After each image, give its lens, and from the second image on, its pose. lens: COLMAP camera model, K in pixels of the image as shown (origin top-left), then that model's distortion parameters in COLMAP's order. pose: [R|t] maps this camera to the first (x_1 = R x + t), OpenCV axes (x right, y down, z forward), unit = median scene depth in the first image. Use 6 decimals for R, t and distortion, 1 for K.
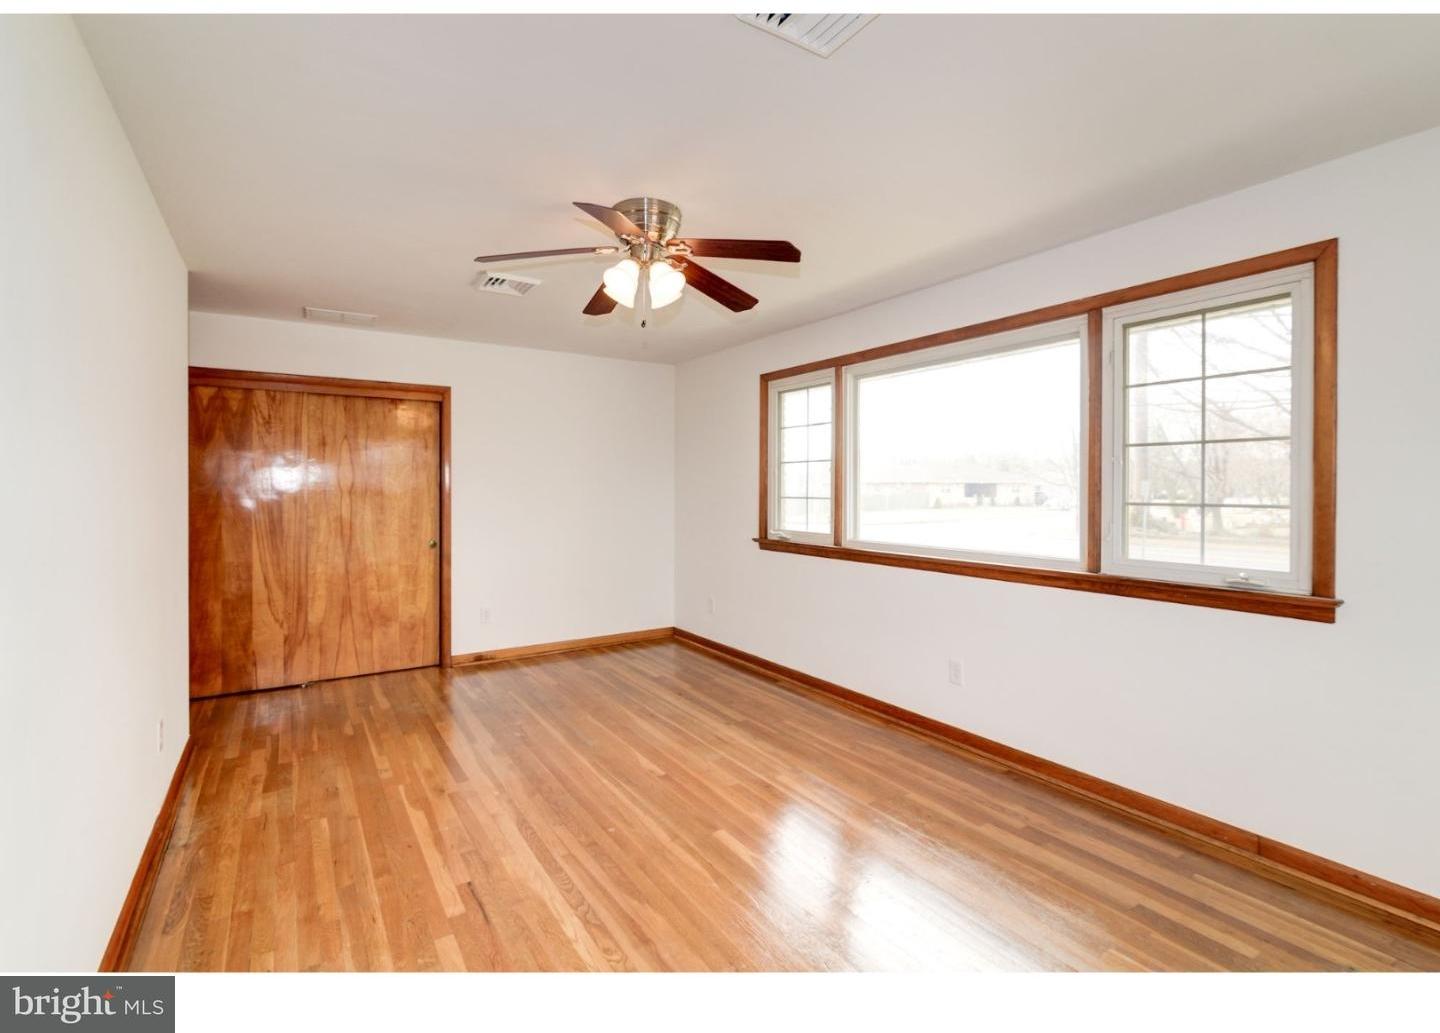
lens RADIAL K [[654.6, 0, 716.7], [0, 654.6, 493.7], [0, 0, 1]] dist [-0.000598, 0.000263]
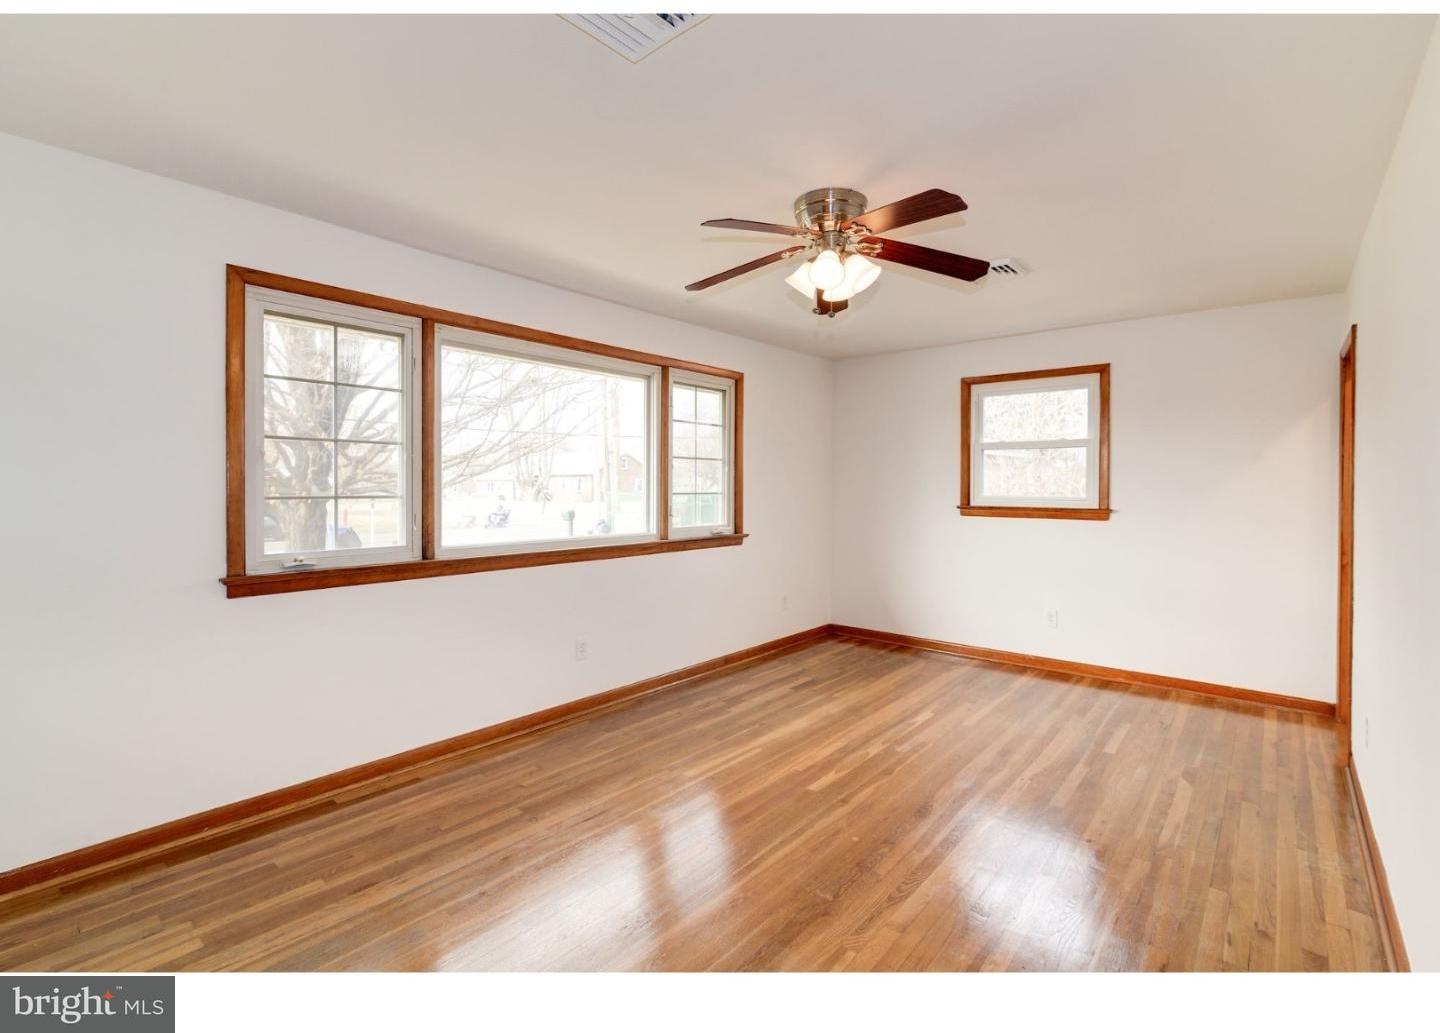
lens RADIAL K [[654.6, 0, 716.7], [0, 654.6, 493.7], [0, 0, 1]] dist [-0.000598, 0.000263]
pose [[-0.271717, -0.014453, 0.962269, -0.876763], [0.002523, 0.999873, 0.015730, -0.008956], [-0.962374, 0.006702, -0.271646, 1.243424]]
